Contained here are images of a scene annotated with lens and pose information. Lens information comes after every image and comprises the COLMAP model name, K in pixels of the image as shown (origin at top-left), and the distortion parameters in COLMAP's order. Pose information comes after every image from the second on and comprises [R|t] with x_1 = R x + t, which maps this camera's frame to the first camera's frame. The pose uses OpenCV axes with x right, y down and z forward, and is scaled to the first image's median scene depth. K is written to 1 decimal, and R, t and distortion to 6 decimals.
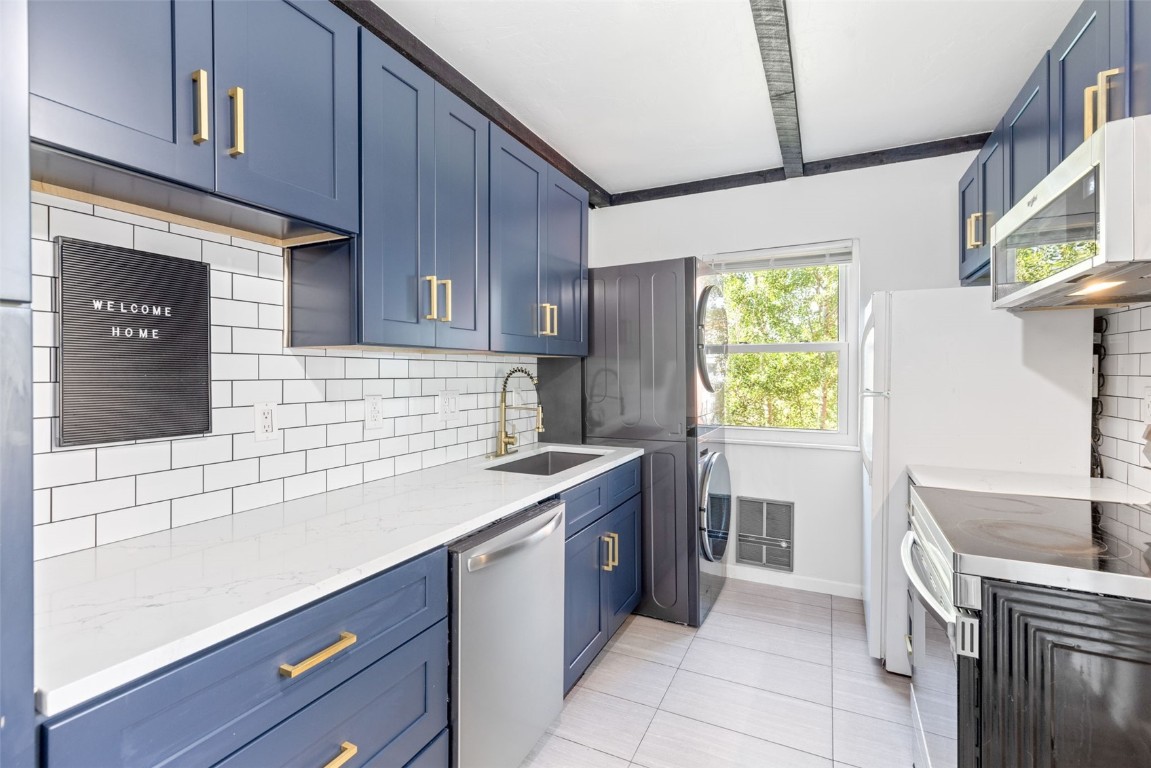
lens RADIAL K [[515.1, 0, 577.8], [0, 515.1, 371.8], [0, 0, 1]] dist [0.002904, 0.000050]
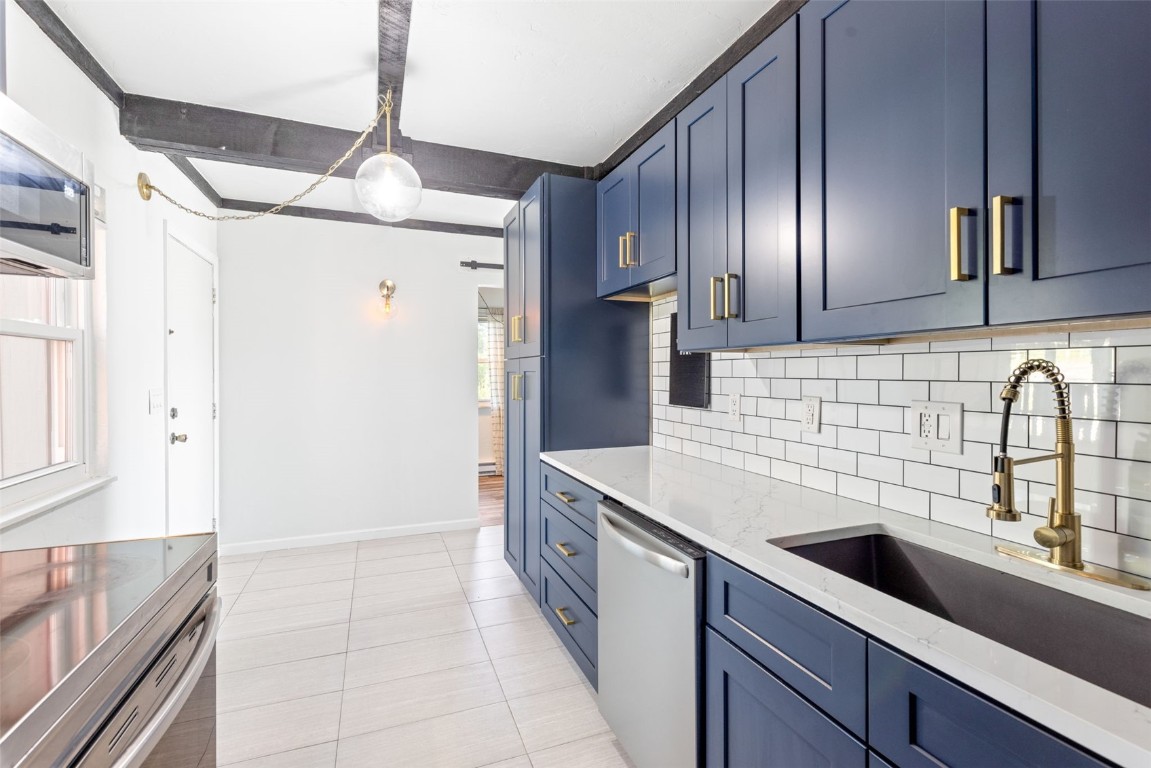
lens RADIAL K [[515.1, 0, 577.8], [0, 515.1, 371.8], [0, 0, 1]] dist [0.002904, 0.000050]
pose [[-0.676639, -0.002111, -0.736312, 0.419699], [-0.000210, 0.999996, -0.002675, 0.002527], [0.736315, -0.001655, -0.676637, 0.961294]]
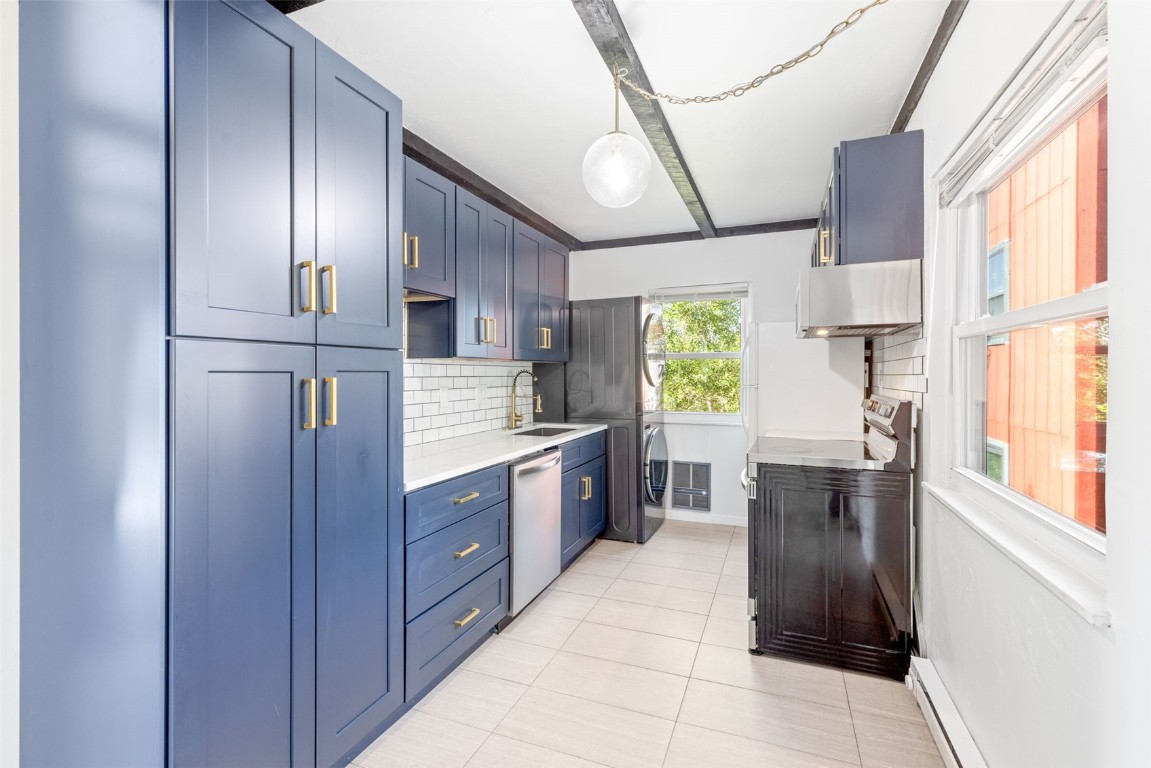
lens RADIAL K [[515.1, 0, 577.8], [0, 515.1, 371.8], [0, 0, 1]] dist [0.002904, 0.000050]
pose [[0.997151, -0.000788, 0.075427, -0.069917], [0.000939, 0.999998, -0.001967, 0.000741], [-0.075425, 0.002032, 0.997149, -0.484730]]
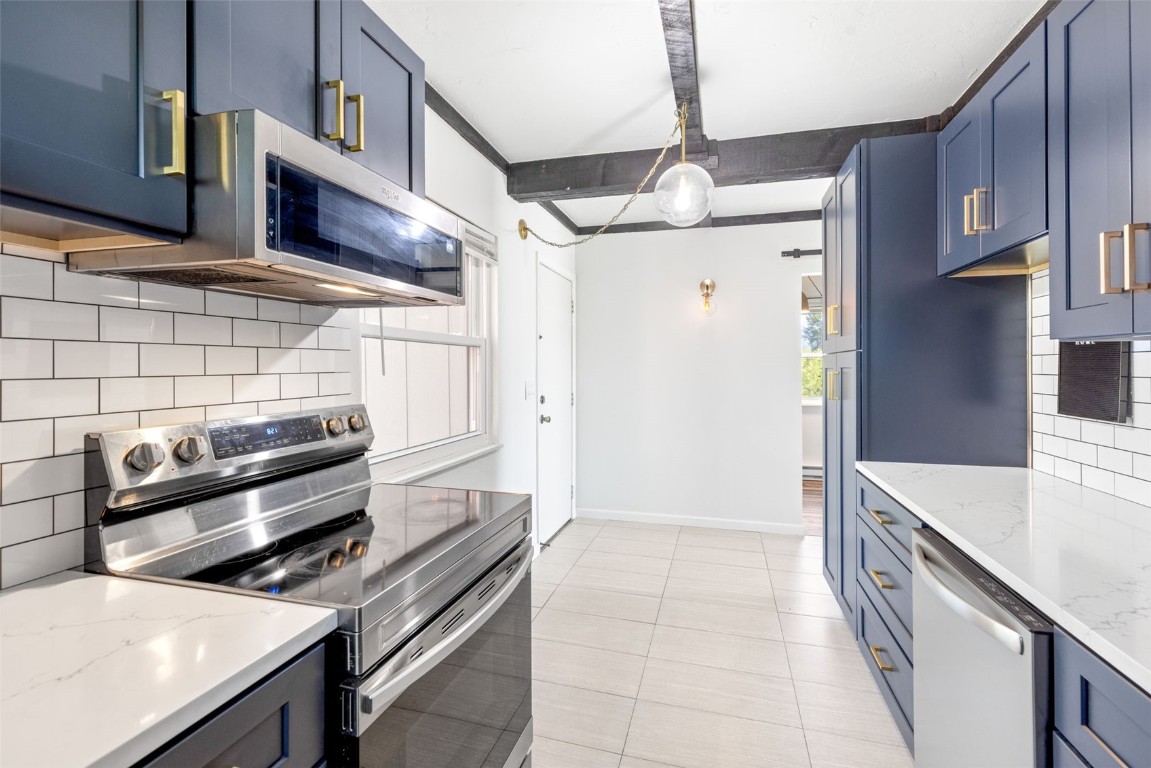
lens RADIAL K [[516.4, 0, 577.8], [0, 516.4, 361.9], [0, 0, 1]] dist [-0.000754, -0.000310]
pose [[-0.983549, -0.002888, -0.180619, 0.365010], [-0.000944, 0.999941, -0.010850, -0.000502], [0.180640, -0.010501, -0.983493, 0.996551]]
